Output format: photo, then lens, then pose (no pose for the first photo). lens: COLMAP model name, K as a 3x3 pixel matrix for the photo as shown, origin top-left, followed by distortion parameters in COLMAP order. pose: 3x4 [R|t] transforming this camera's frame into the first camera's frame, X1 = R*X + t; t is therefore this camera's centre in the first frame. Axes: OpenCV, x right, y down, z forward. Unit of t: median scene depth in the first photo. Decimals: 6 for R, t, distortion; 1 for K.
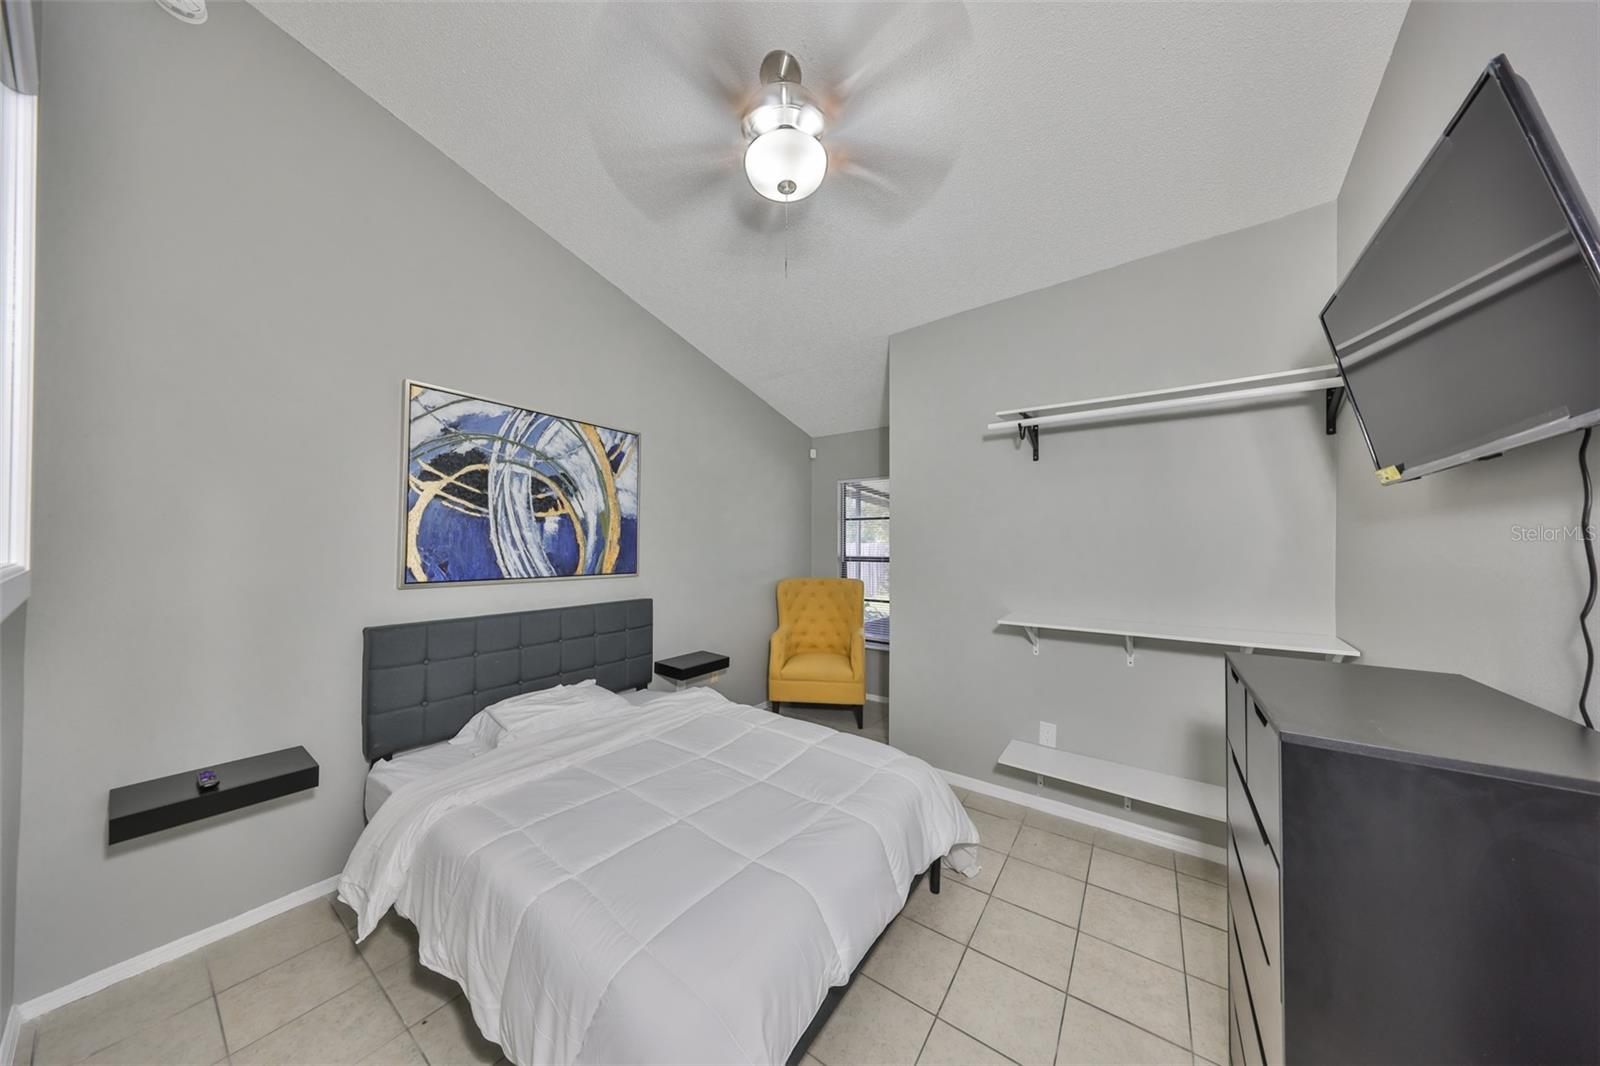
lens RADIAL K [[495.3, 0, 796.9], [0, 495.3, 532.7], [0, 0, 1]] dist [-0.001663, -0.000331]
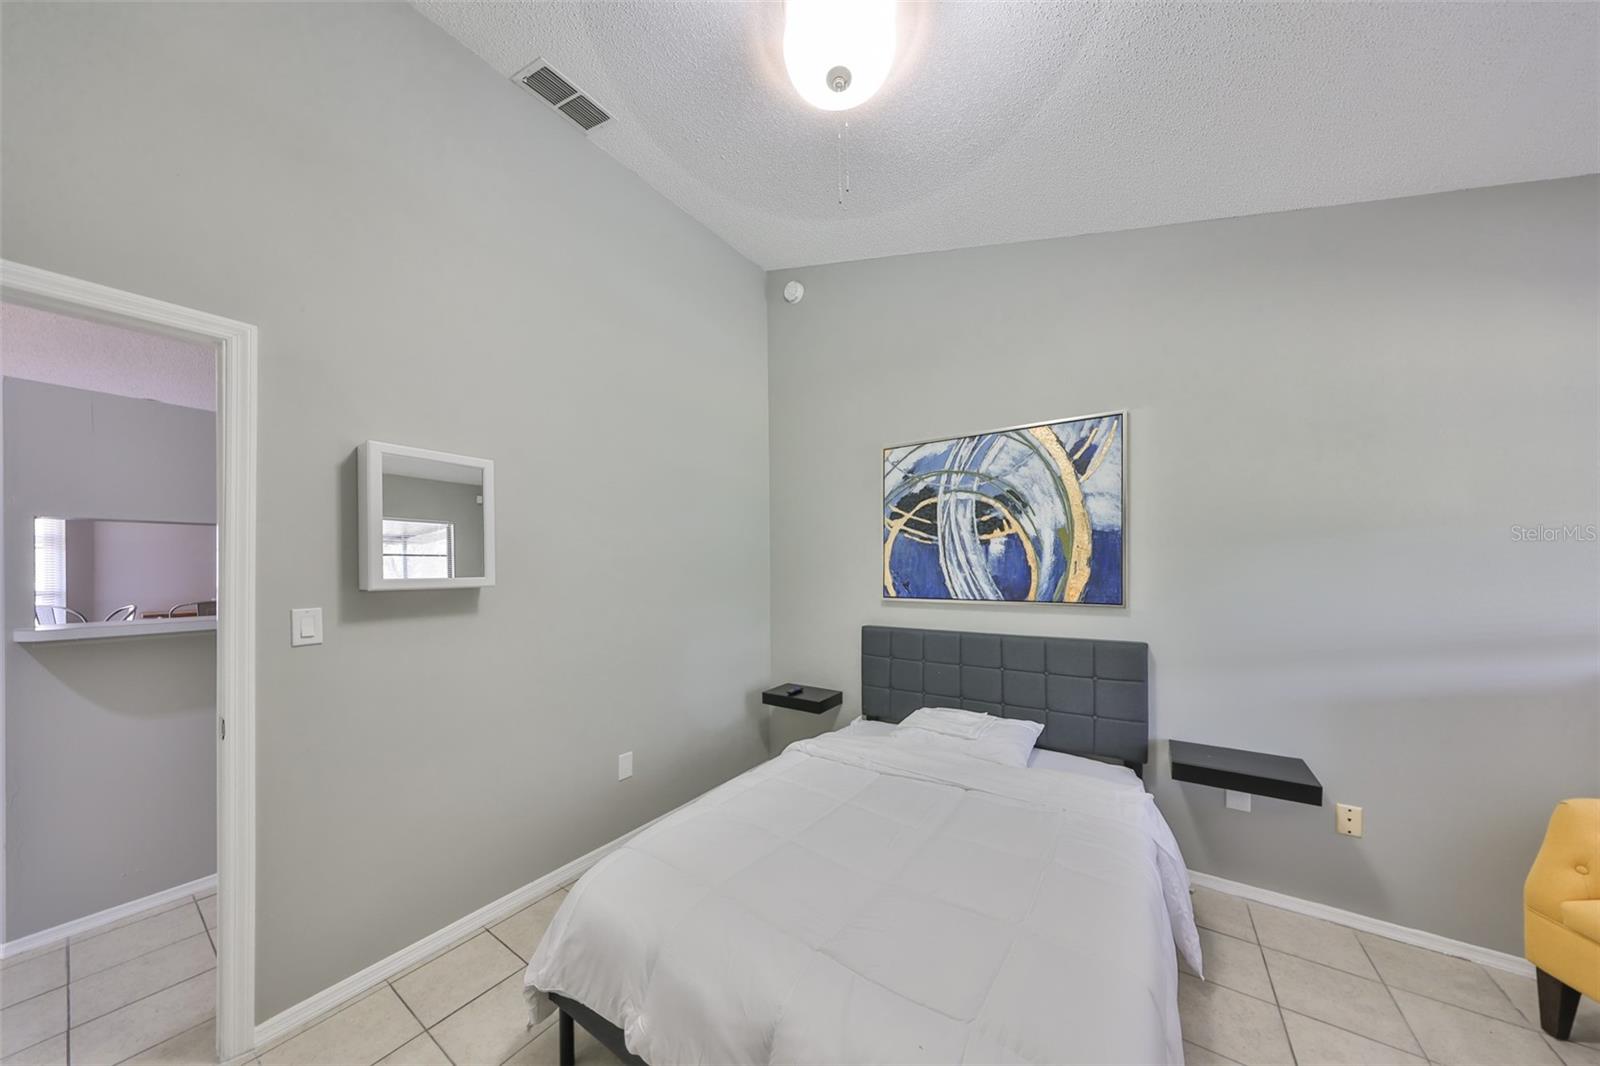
lens RADIAL K [[495.3, 0, 804.5], [0, 495.3, 559.9], [0, 0, 1]] dist [-0.001663, -0.000331]
pose [[0.017430, -0.020050, -0.999647, 0.488322], [0.036656, 0.999140, -0.019400, 0.016182], [0.999176, -0.036305, 0.018150, 0.650319]]
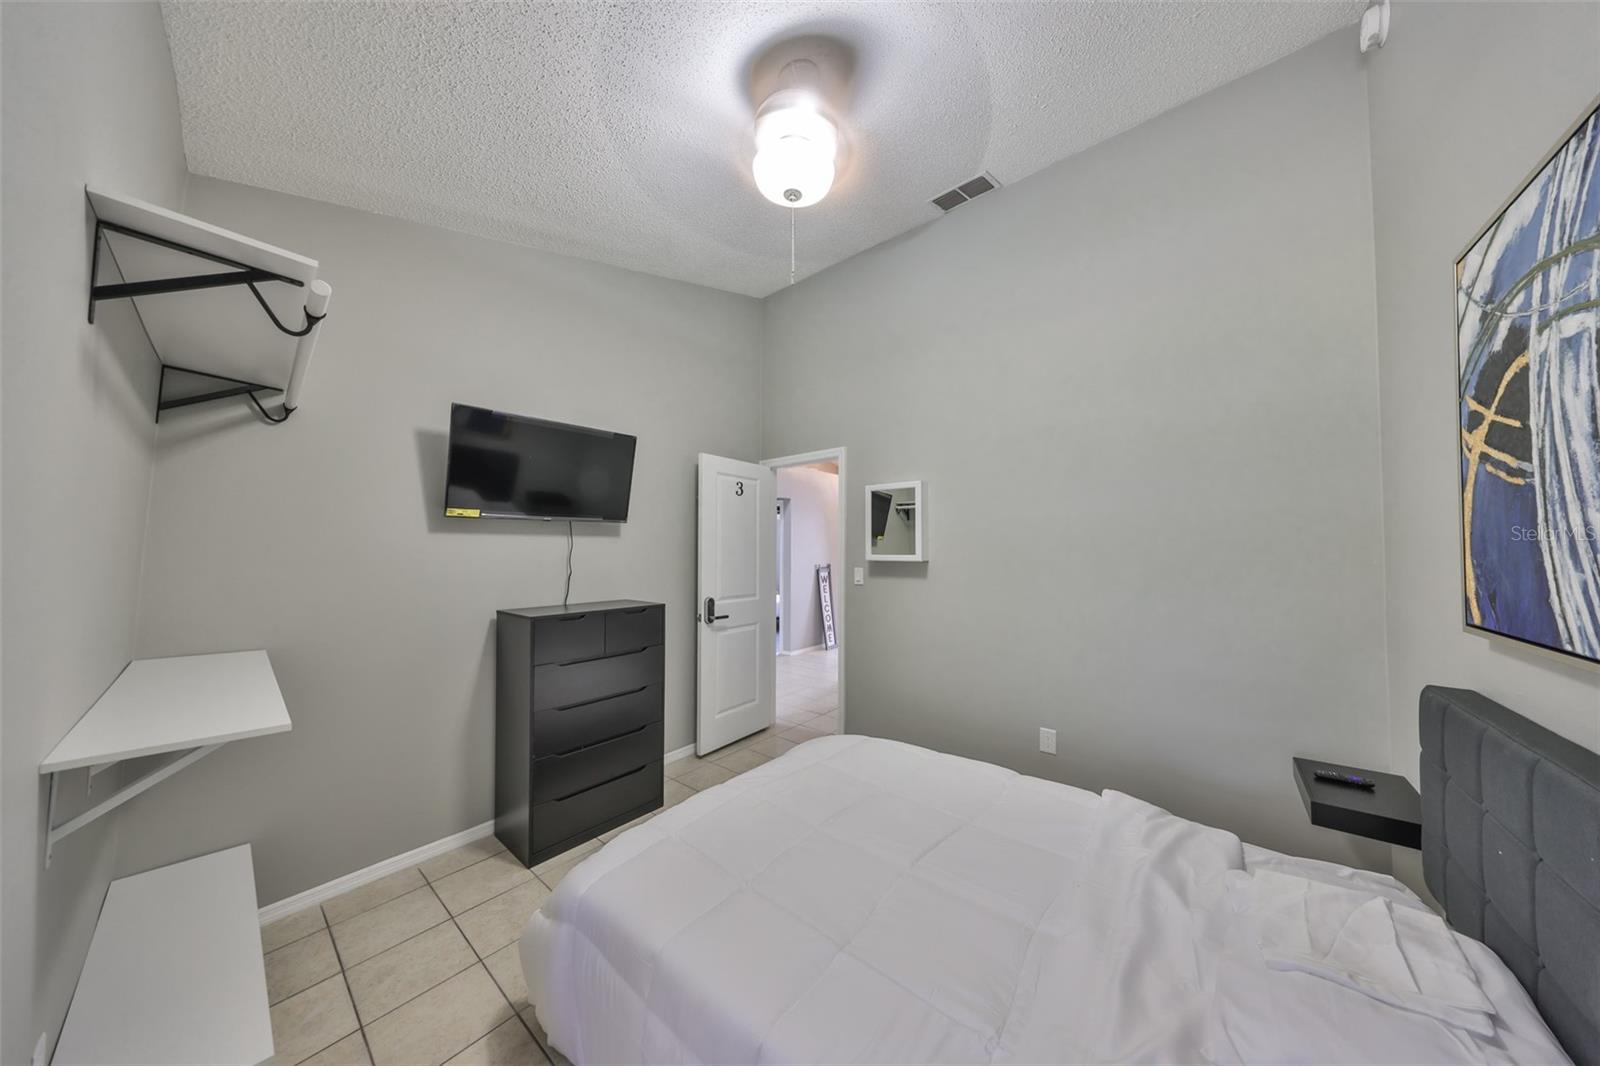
lens RADIAL K [[495.3, 0, 816.3], [0, 495.3, 527.4], [0, 0, 1]] dist [-0.001663, -0.000331]
pose [[-0.998651, -0.001426, 0.051896, -0.078675], [-0.005324, 0.997165, -0.075051, 0.033999], [-0.051642, -0.075226, -0.995828, 1.364362]]
